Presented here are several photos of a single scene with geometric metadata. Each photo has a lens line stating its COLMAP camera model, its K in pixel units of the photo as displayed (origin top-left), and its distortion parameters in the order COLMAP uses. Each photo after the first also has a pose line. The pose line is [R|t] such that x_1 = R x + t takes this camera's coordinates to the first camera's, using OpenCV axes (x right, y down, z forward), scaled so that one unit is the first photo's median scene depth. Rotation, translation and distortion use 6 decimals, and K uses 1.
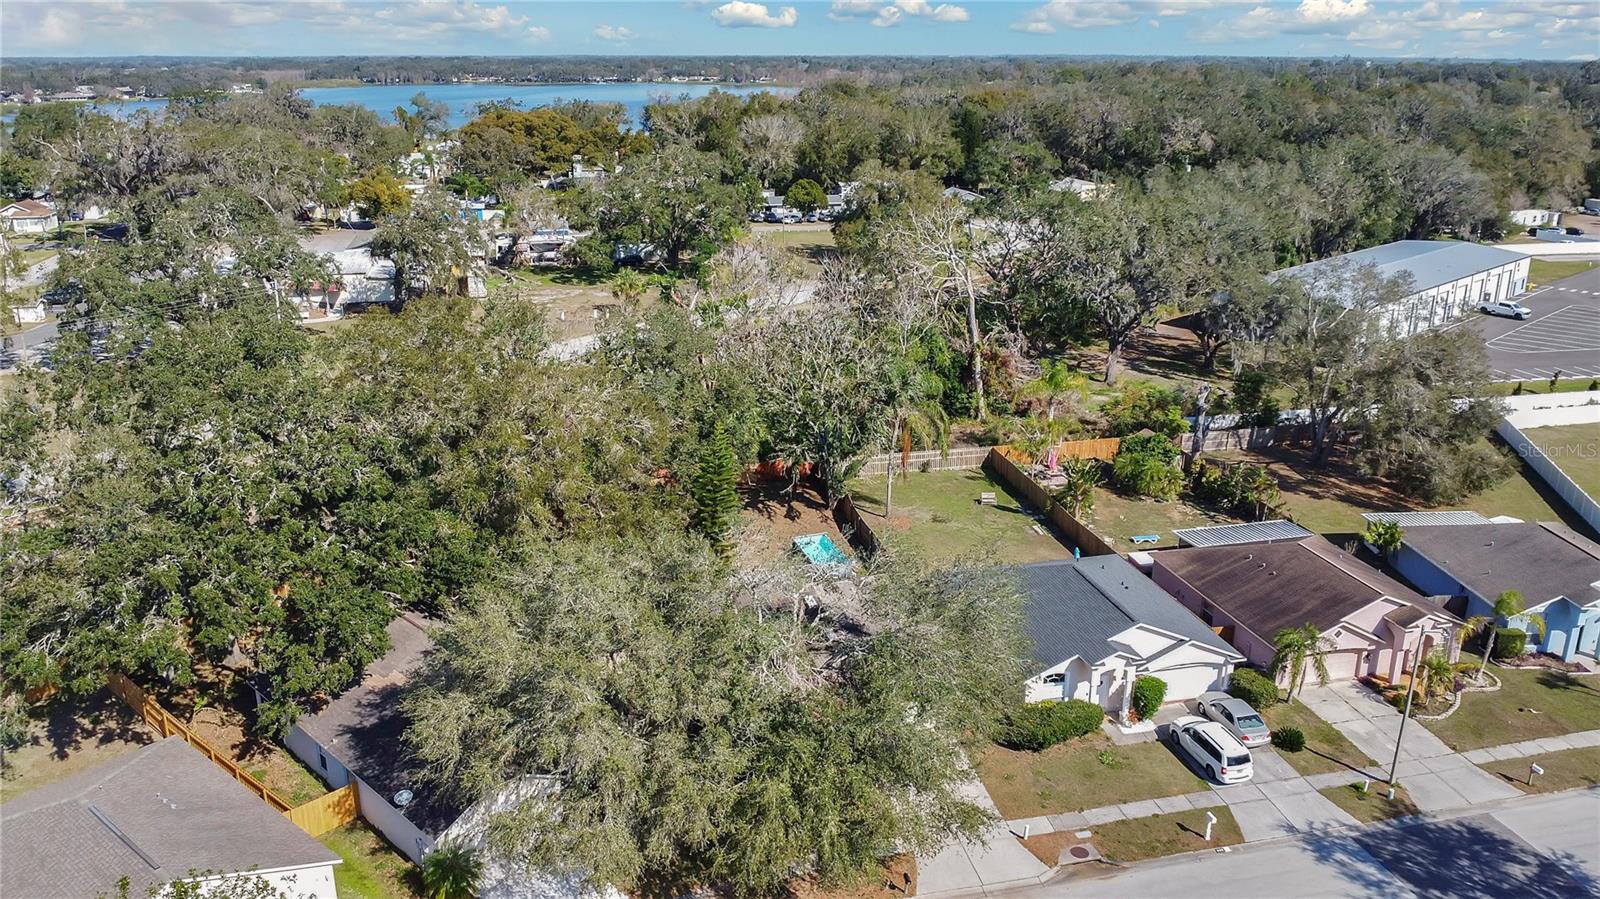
lens RADIAL K [[1253.4, 0, 835.1], [0, 1253.4, 448.3], [0, 0, 1]] dist [-0.042660, 0.000828]
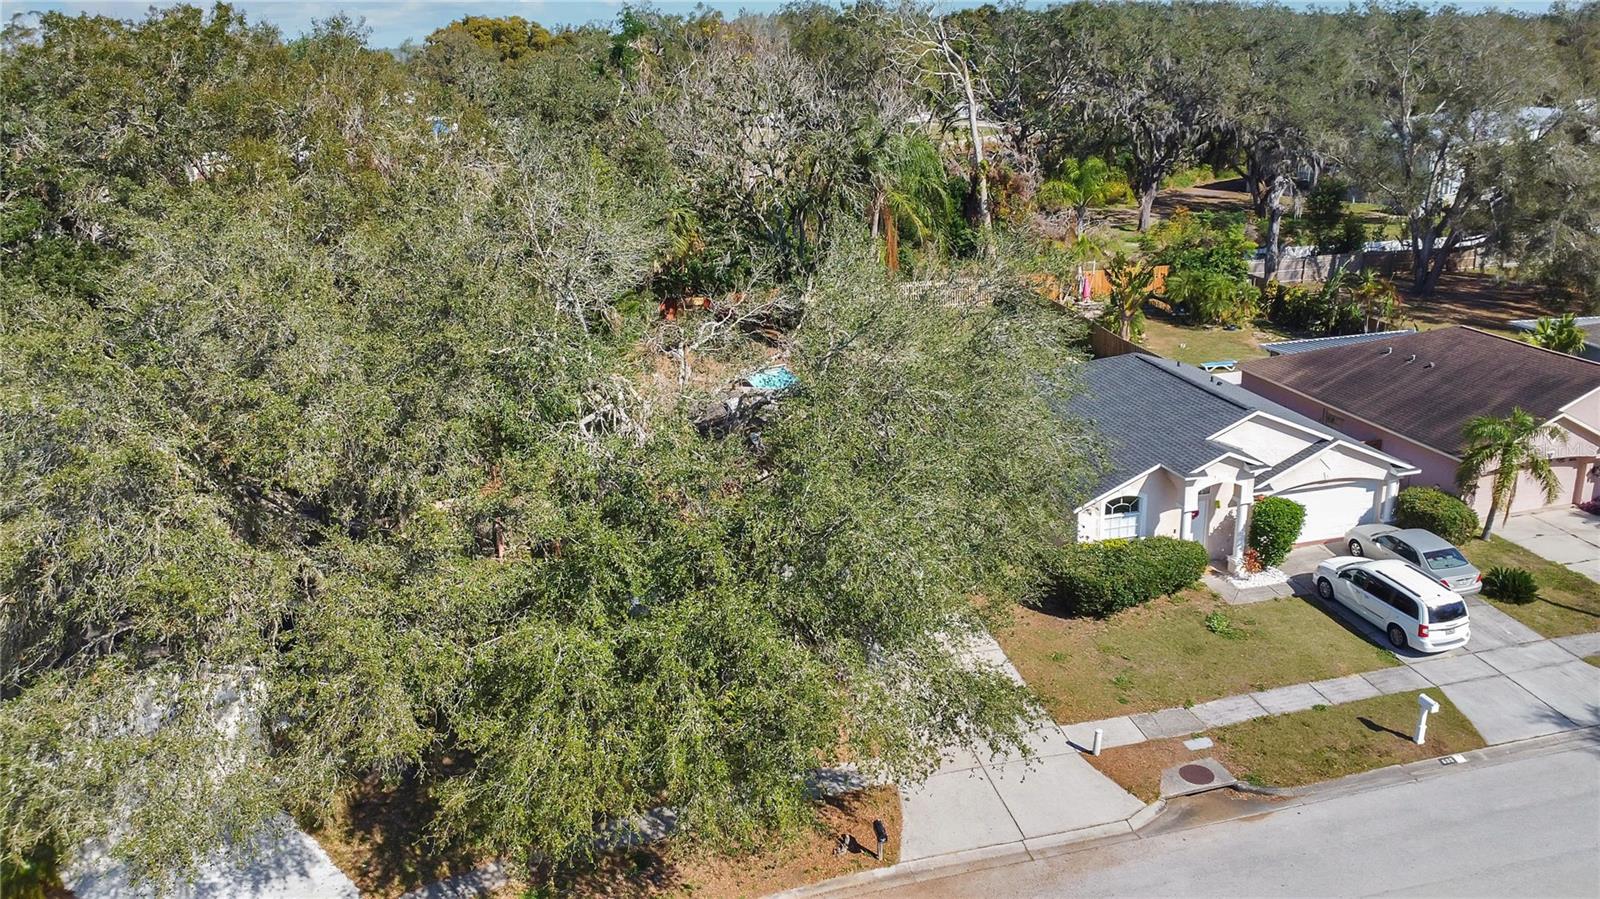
lens RADIAL K [[1176.3, 0, 823.3], [0, 1176.3, 450.0], [0, 0, 1]] dist [-0.042627, 0.004014]
pose [[0.998574, -0.044031, -0.030173, 0.045361], [0.044281, 0.998990, 0.007663, 0.146073], [0.029806, -0.008988, 0.999515, 0.412423]]
